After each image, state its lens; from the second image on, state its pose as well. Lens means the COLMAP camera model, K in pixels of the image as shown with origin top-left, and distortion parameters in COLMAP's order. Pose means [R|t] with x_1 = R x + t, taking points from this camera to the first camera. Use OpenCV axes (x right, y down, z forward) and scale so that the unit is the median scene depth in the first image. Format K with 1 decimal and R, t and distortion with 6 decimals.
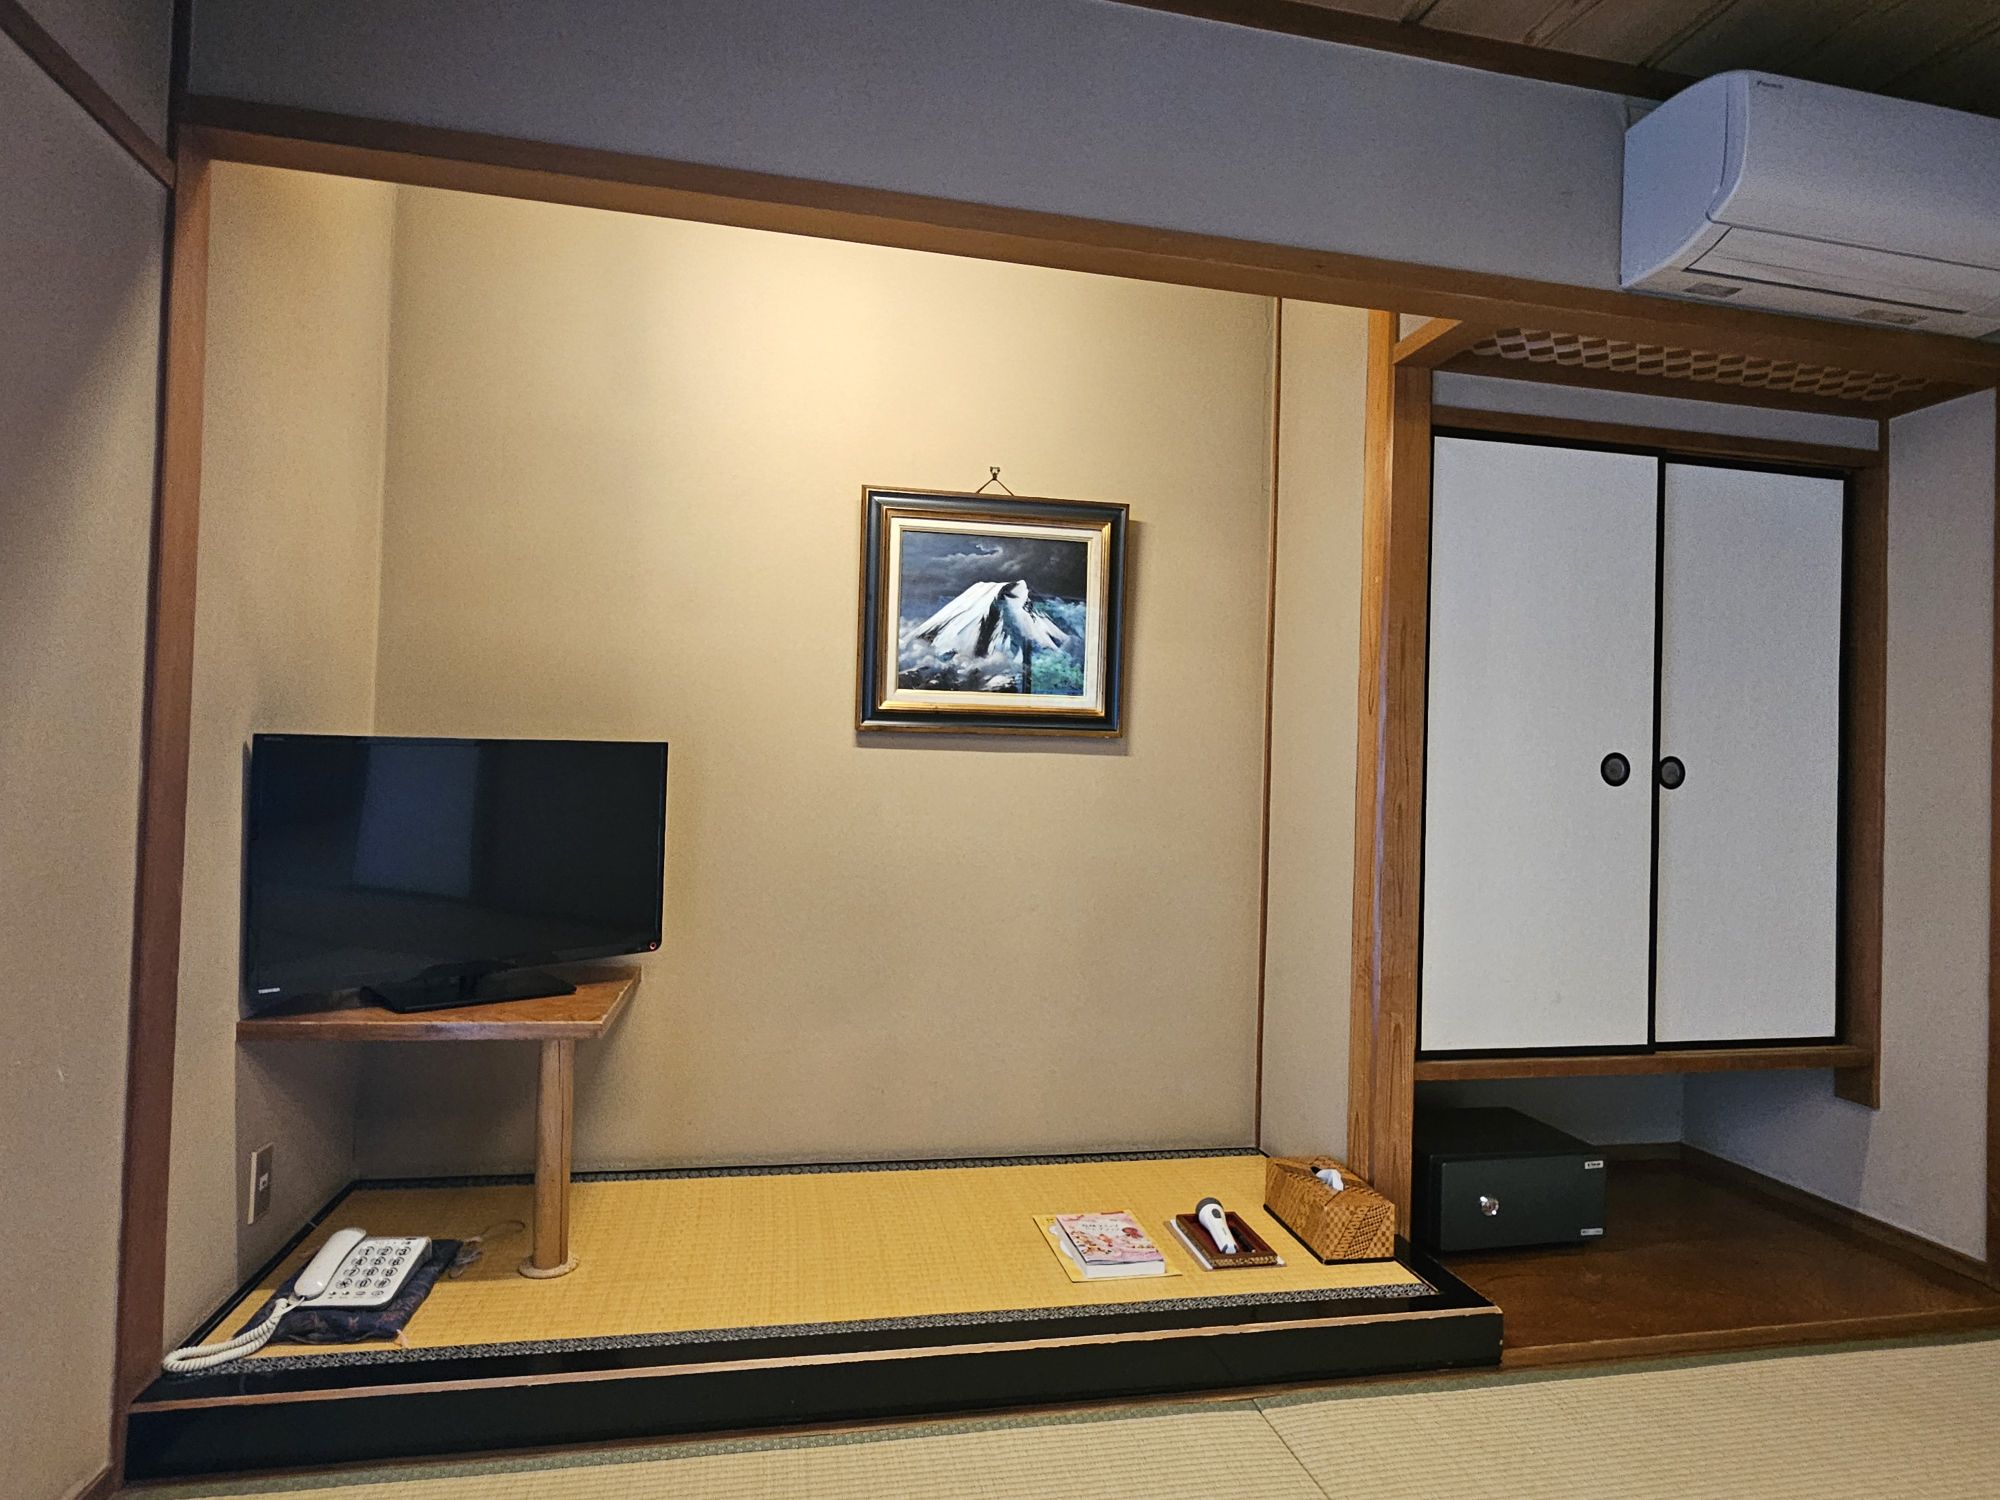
lens RADIAL K [[1109.7, 0, 997.8], [0, 1109.7, 762.4], [0, 0, 1]] dist [0.001685, 0.000609]
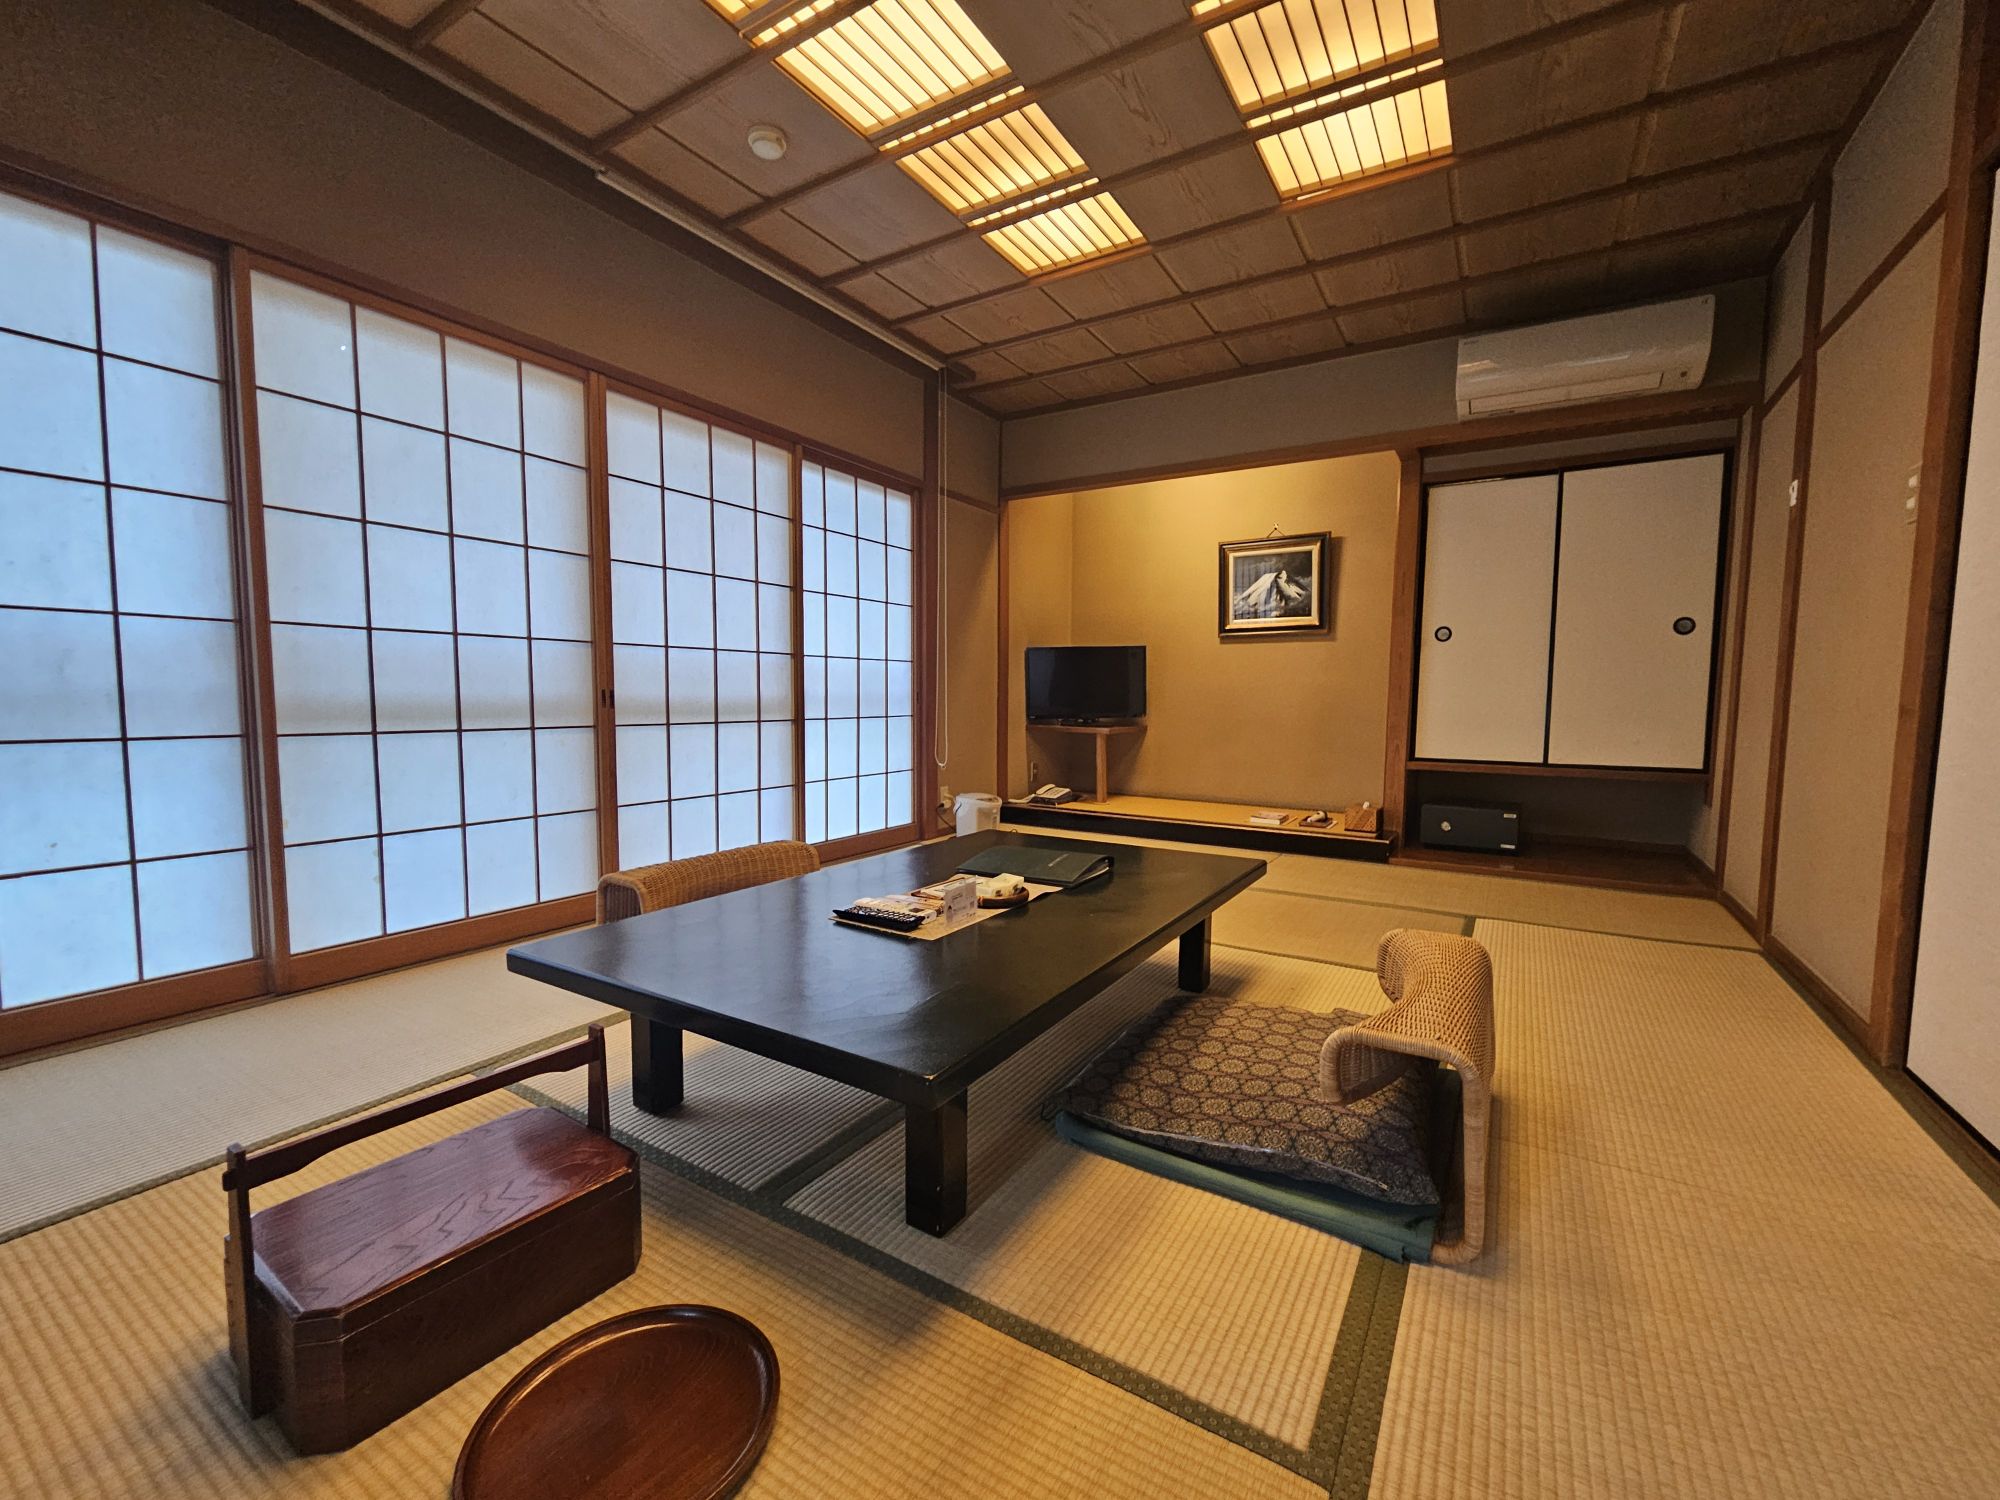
lens RADIAL K [[809.9, 0, 1013.9], [0, 809.9, 756.4], [0, 0, 1]] dist [0.000337, 0.000052]
pose [[0.723180, 0.028934, -0.690053, 0.852081], [0.022745, 0.997582, 0.065666, 0.114242], [0.690285, -0.063184, 0.720774, -0.729248]]
